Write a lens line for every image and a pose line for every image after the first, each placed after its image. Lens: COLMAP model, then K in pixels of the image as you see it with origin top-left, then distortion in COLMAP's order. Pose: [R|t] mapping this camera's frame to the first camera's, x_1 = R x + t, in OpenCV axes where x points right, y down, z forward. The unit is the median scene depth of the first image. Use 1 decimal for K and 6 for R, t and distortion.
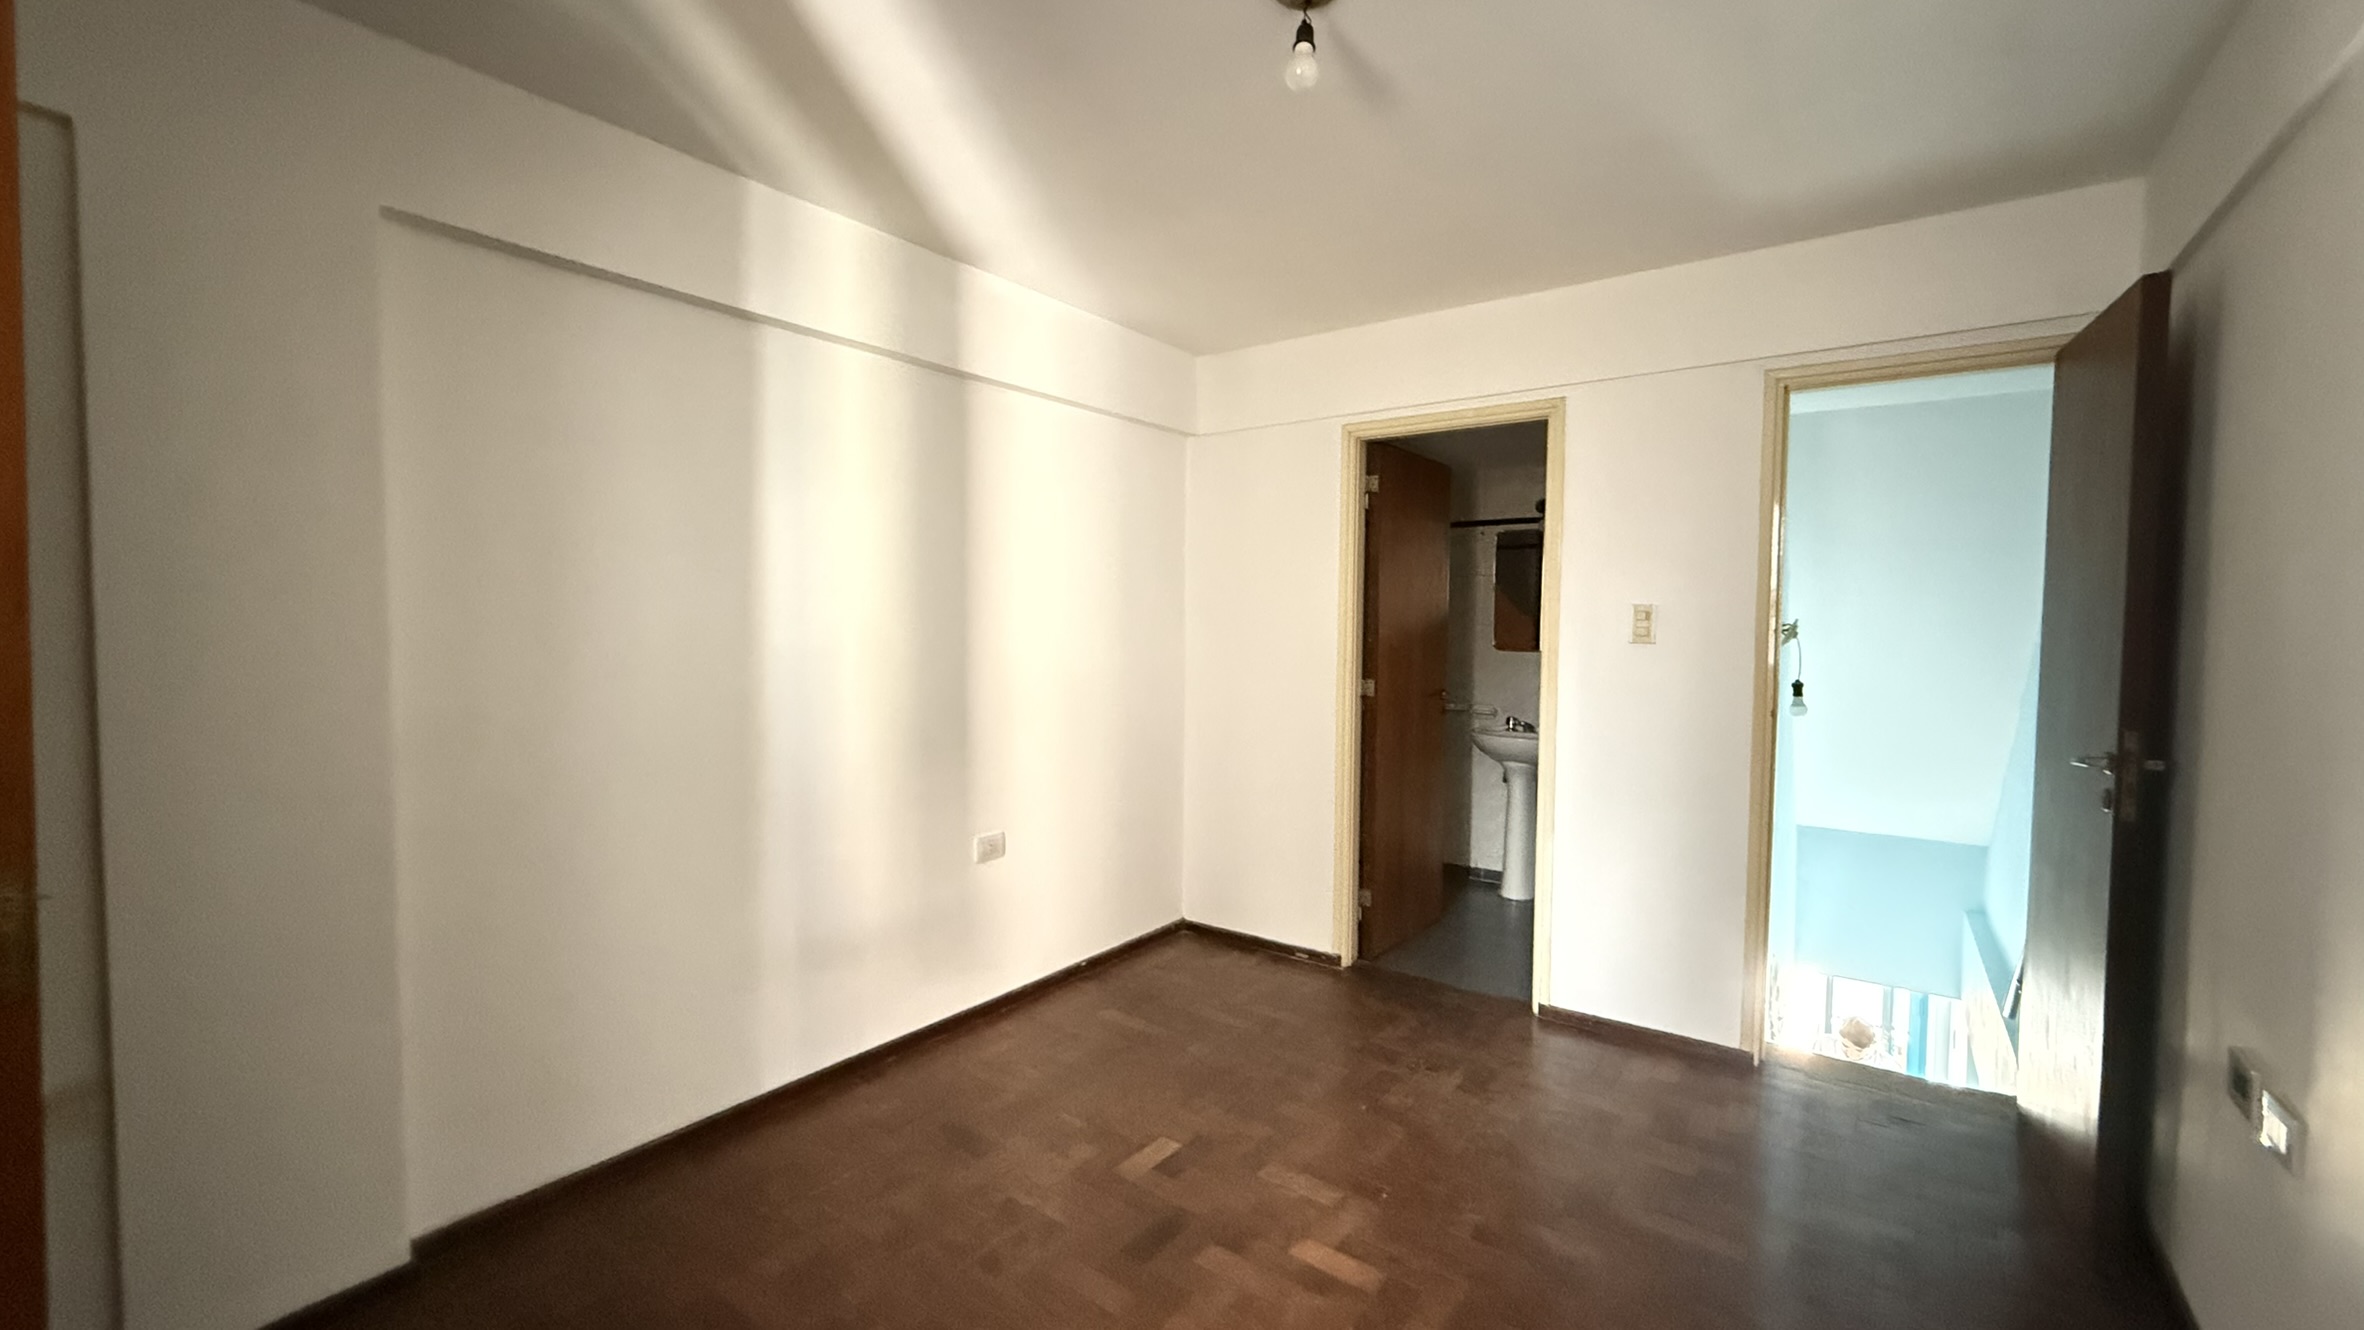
lens RADIAL K [[954.1, 0, 1181.3], [0, 954.1, 661.0], [0, 0, 1]] dist [-0.000071, 0.000032]
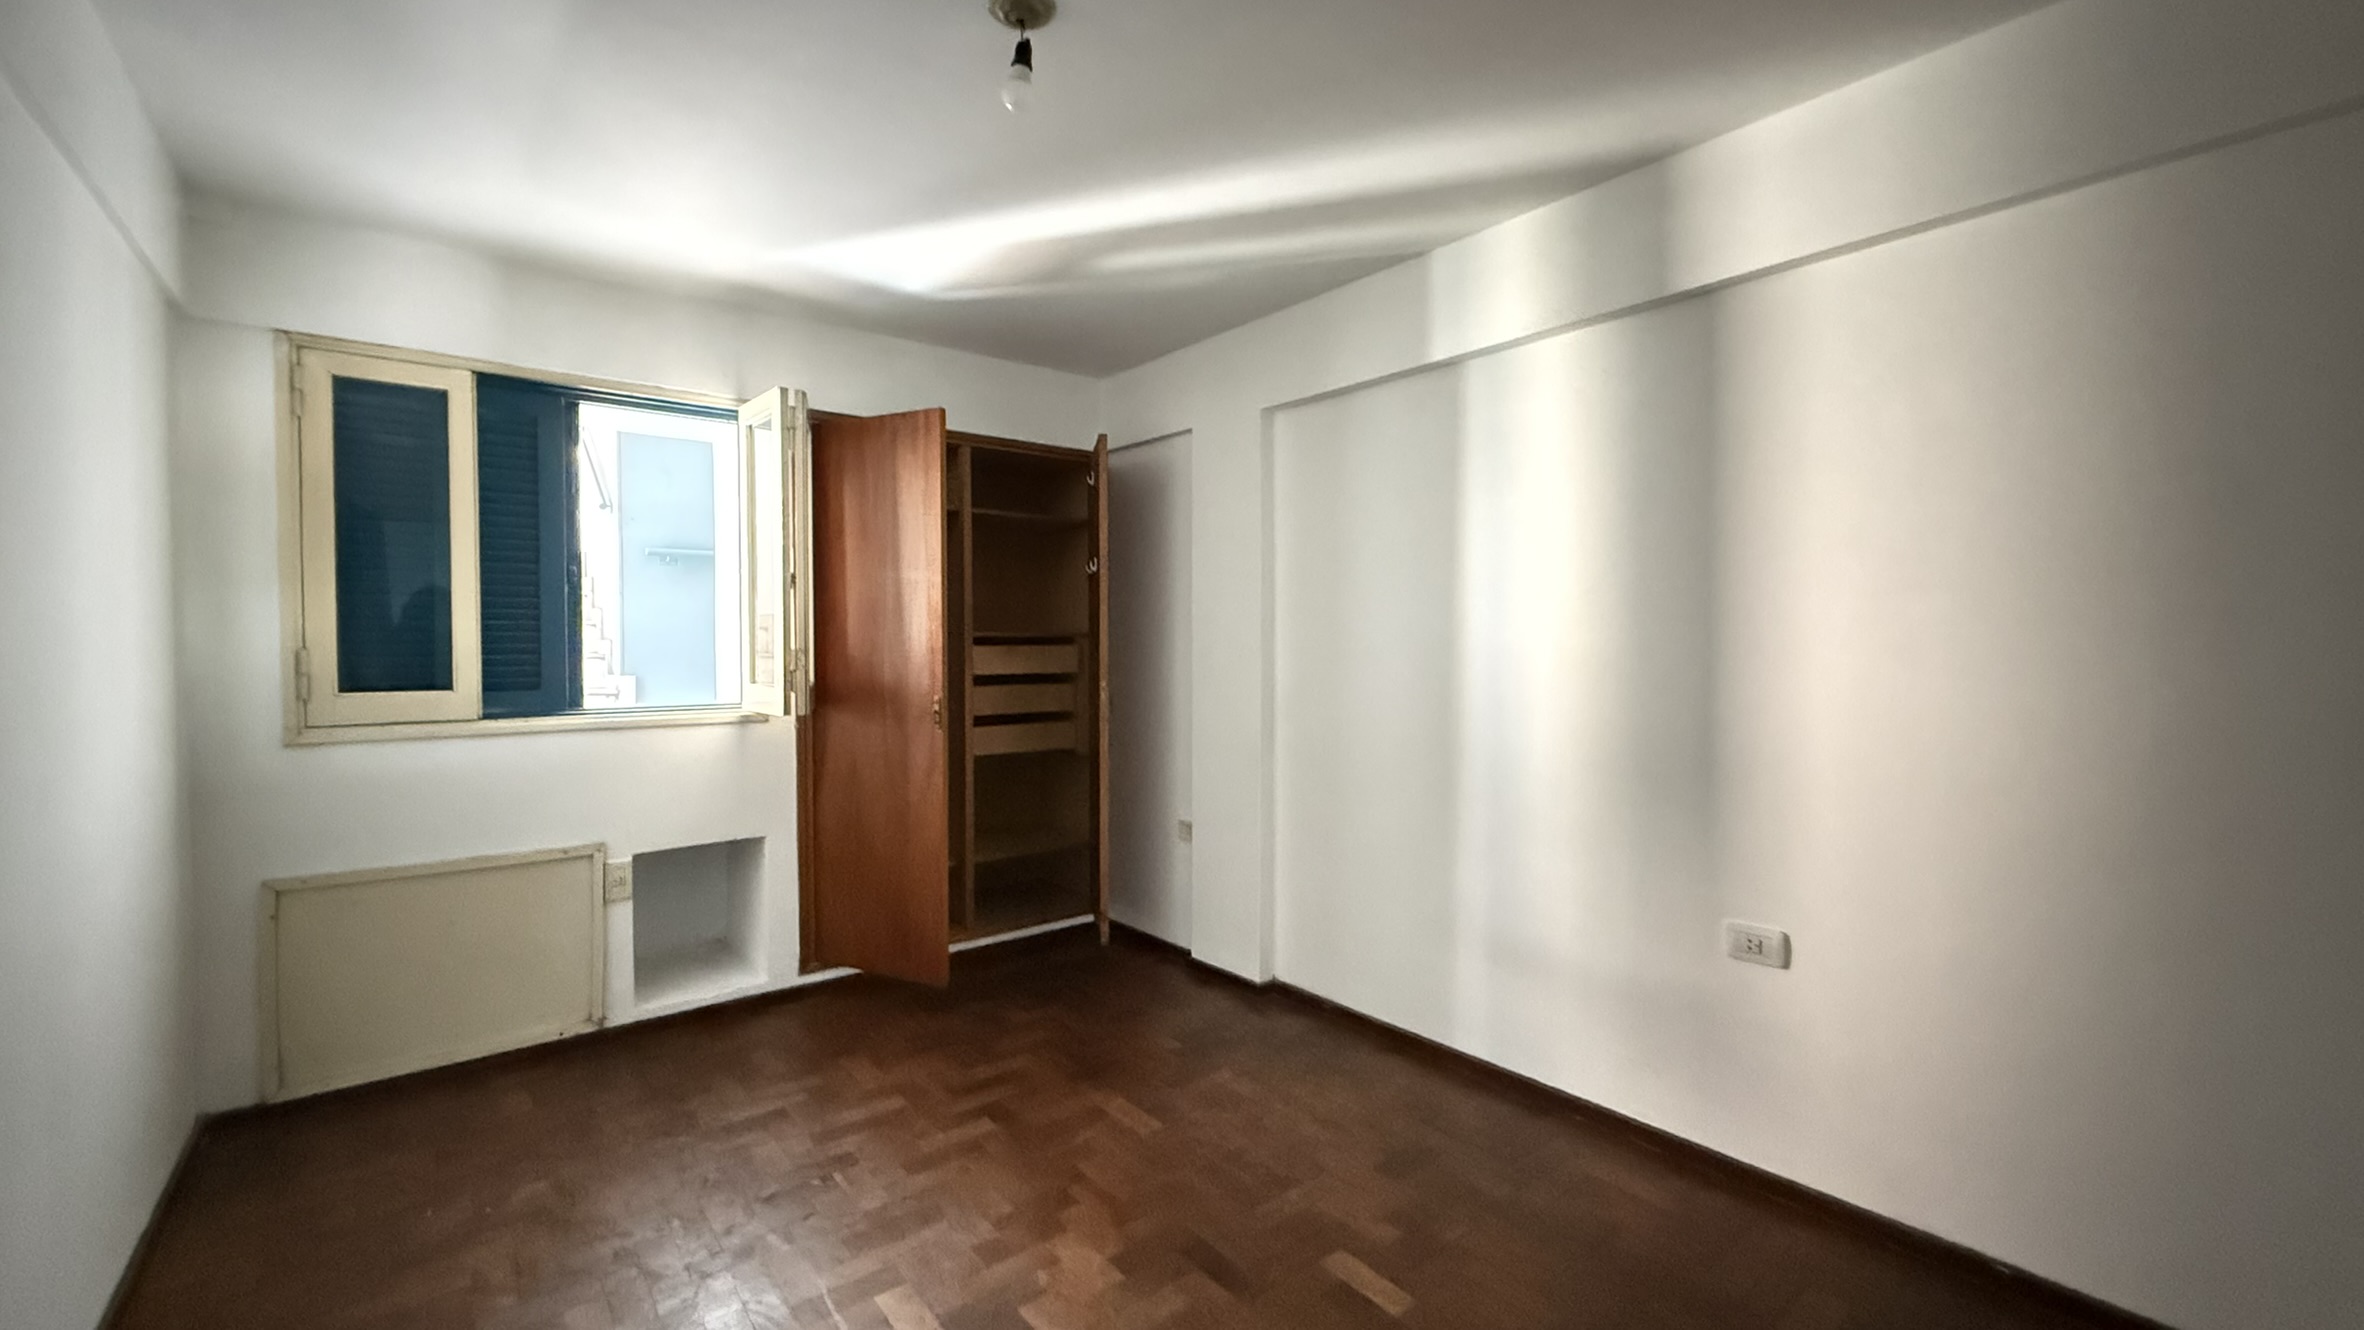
lens RADIAL K [[954.1, 0, 1181.2], [0, 954.1, 666.2], [0, 0, 1]] dist [-0.000071, 0.000032]
pose [[-0.258395, 0.023626, -0.965750, 0.735860], [-0.033321, 0.998888, 0.033352, -0.023280], [0.965464, 0.040798, -0.257321, 0.979588]]
